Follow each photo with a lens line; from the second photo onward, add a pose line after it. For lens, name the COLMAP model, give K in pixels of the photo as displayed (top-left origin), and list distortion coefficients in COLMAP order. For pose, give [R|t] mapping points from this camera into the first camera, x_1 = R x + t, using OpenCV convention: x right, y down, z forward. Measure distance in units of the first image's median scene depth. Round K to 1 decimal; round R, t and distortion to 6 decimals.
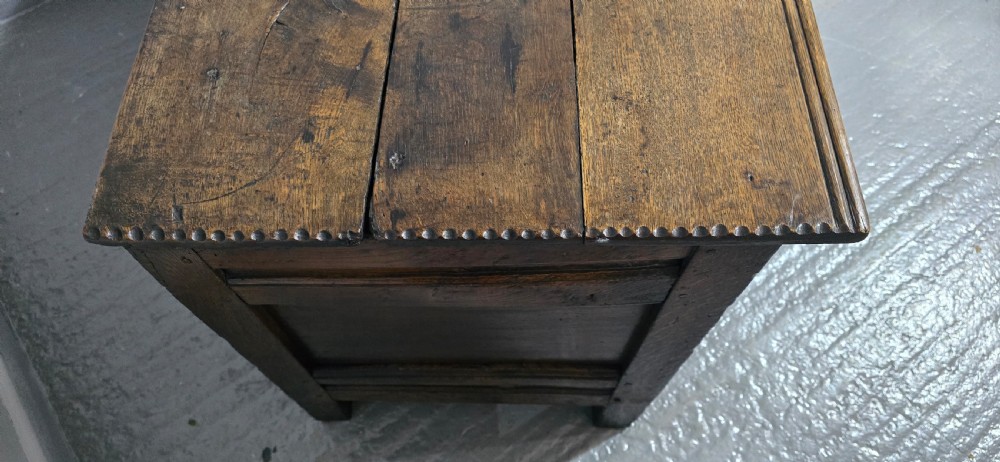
lens RADIAL K [[667.5, 0, 500.0], [0, 667.5, 231.0], [0, 0, 1]] dist [0.093294, -0.171435]
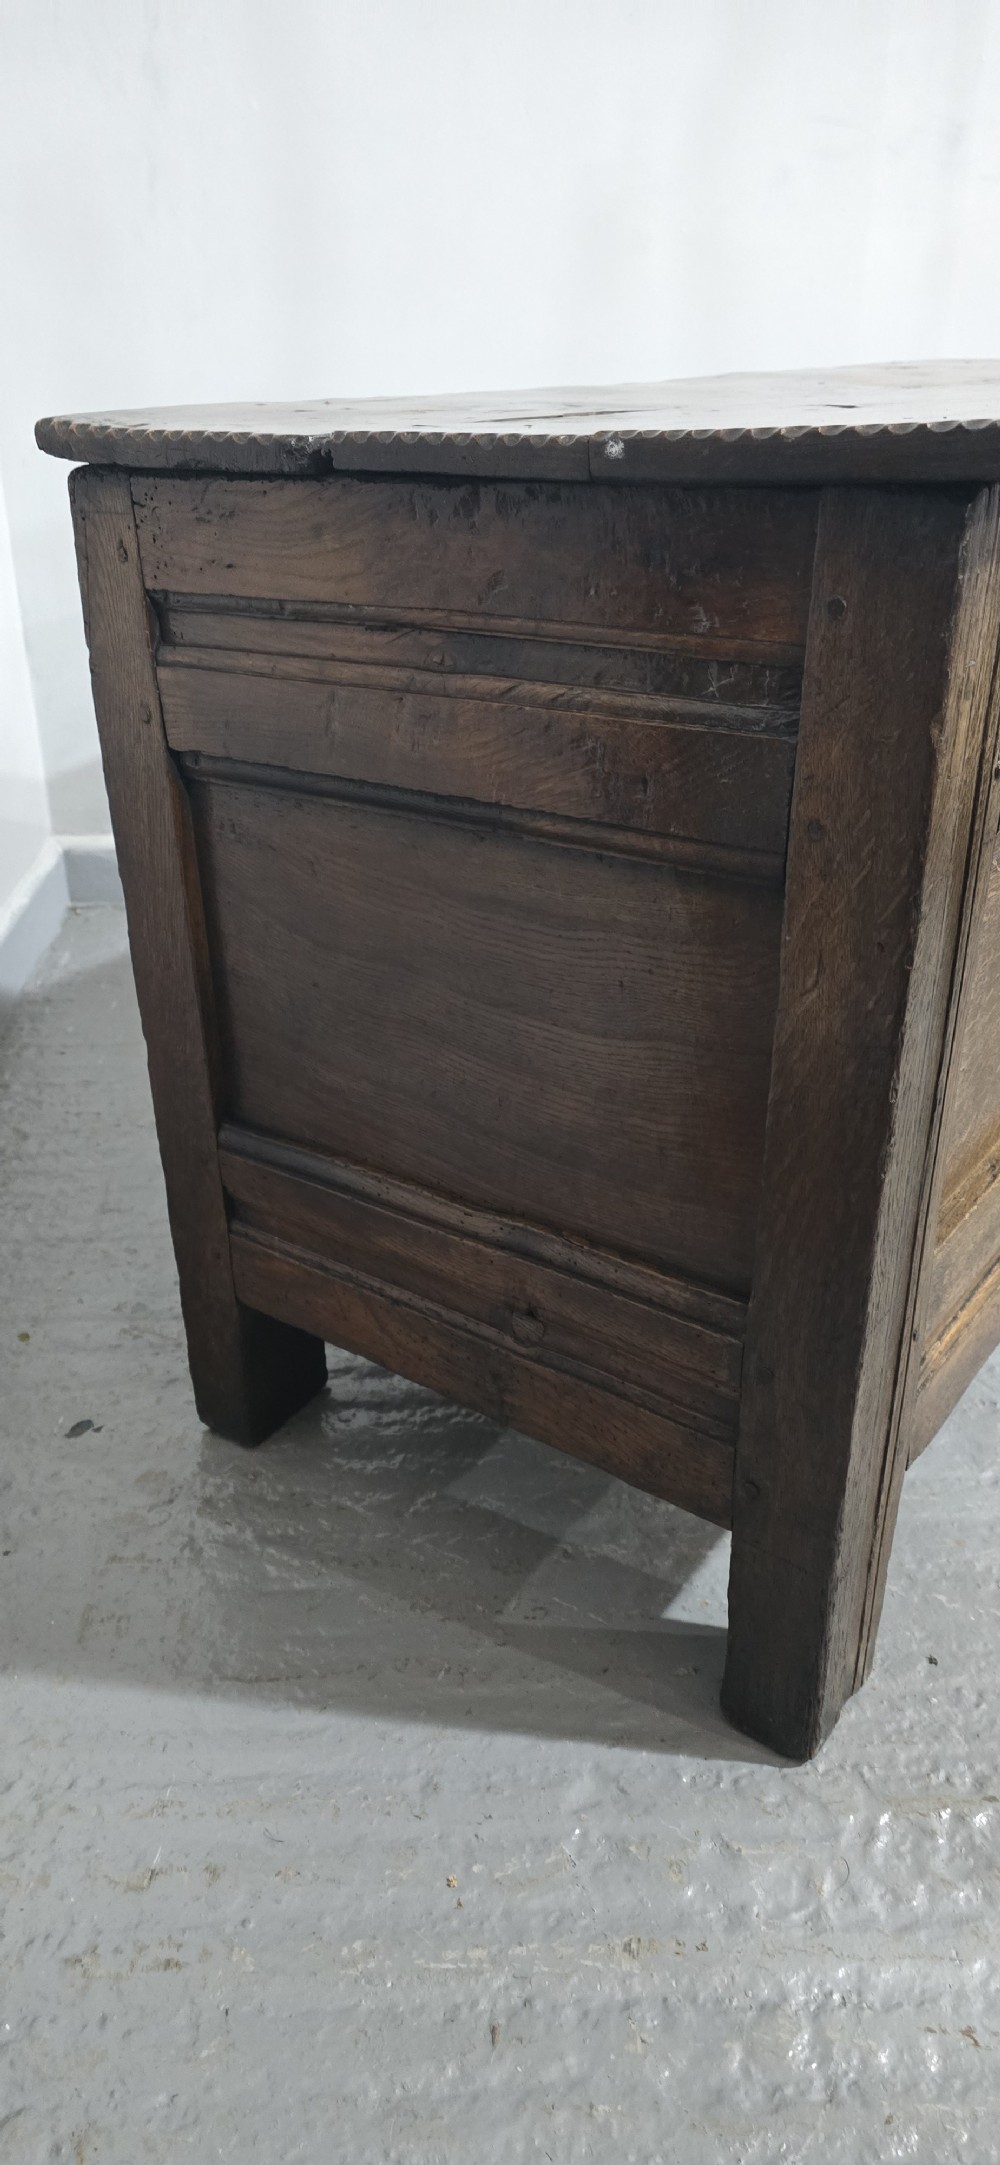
lens RADIAL K [[1425.0, 0, 500.0], [0, 1425.0, 1082.5], [0, 0, 1]] dist [0.084214, -0.085657]
pose [[0.824184, 0.253644, -0.506345, 0.724479], [-0.495564, 0.755773, -0.428046, 0.873417], [0.274111, 0.603715, 0.748593, 0.317971]]
